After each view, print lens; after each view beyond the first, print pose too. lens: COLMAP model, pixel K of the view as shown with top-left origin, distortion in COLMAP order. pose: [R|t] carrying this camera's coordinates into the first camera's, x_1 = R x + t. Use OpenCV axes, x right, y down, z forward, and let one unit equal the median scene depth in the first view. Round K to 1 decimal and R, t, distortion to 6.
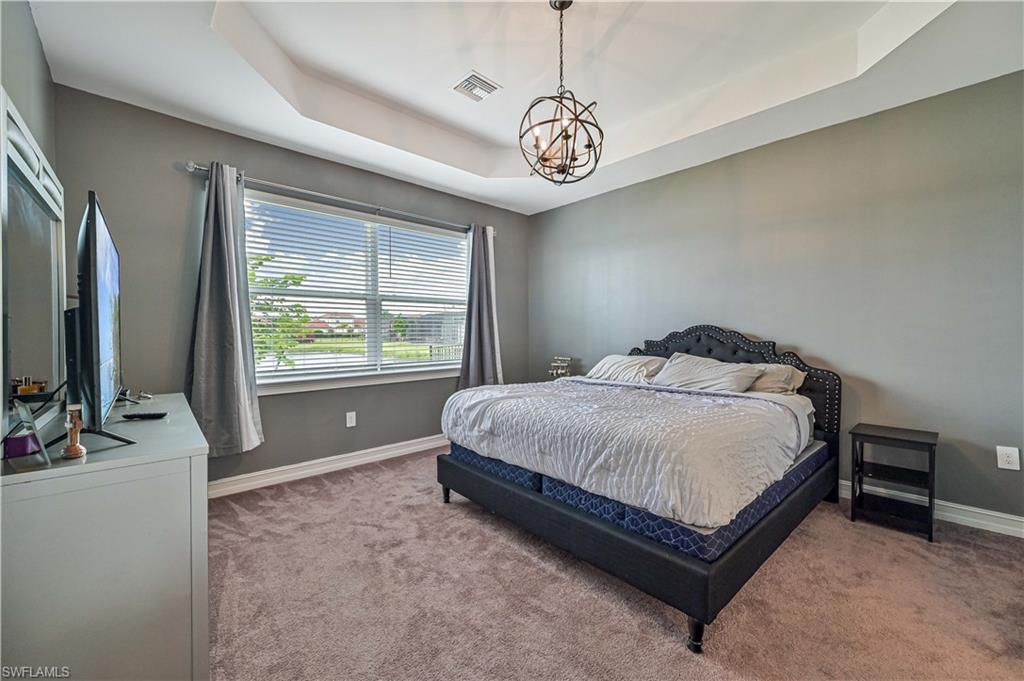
lens RADIAL K [[405.3, 0, 514.2], [0, 405.3, 333.9], [0, 0, 1]] dist [-0.002567, -0.000283]
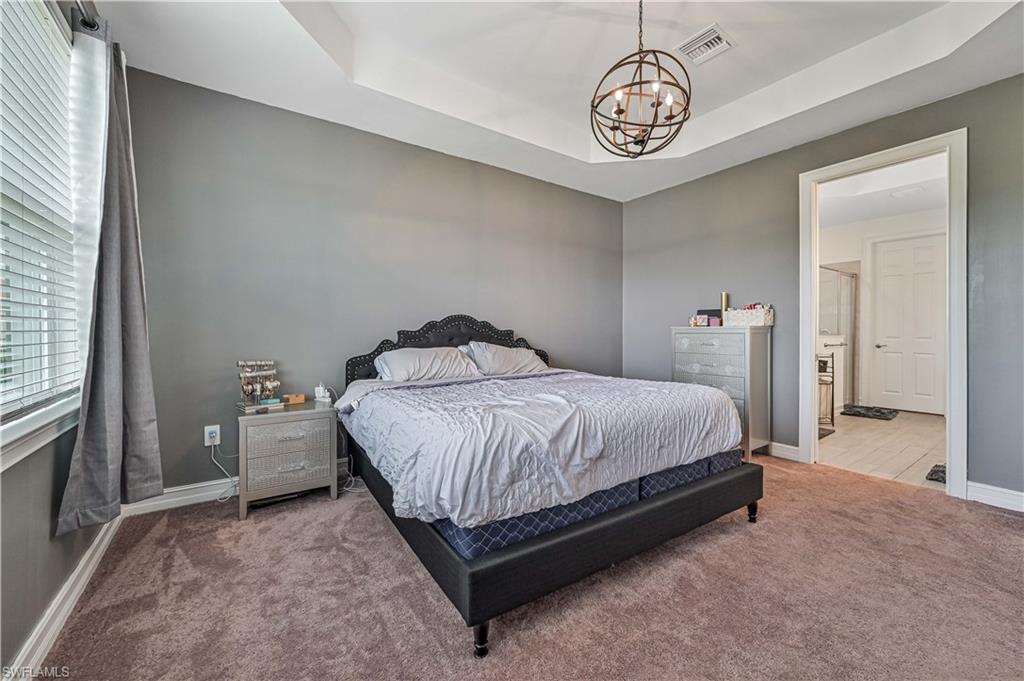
lens RADIAL K [[405.3, 0, 514.2], [0, 405.3, 333.9], [0, 0, 1]] dist [-0.002567, -0.000283]
pose [[0.139540, 0.000361, 0.990216, -0.594832], [0.002968, 0.999995, -0.000783, 0.030666], [-0.990212, 0.003048, 0.139538, 0.828819]]
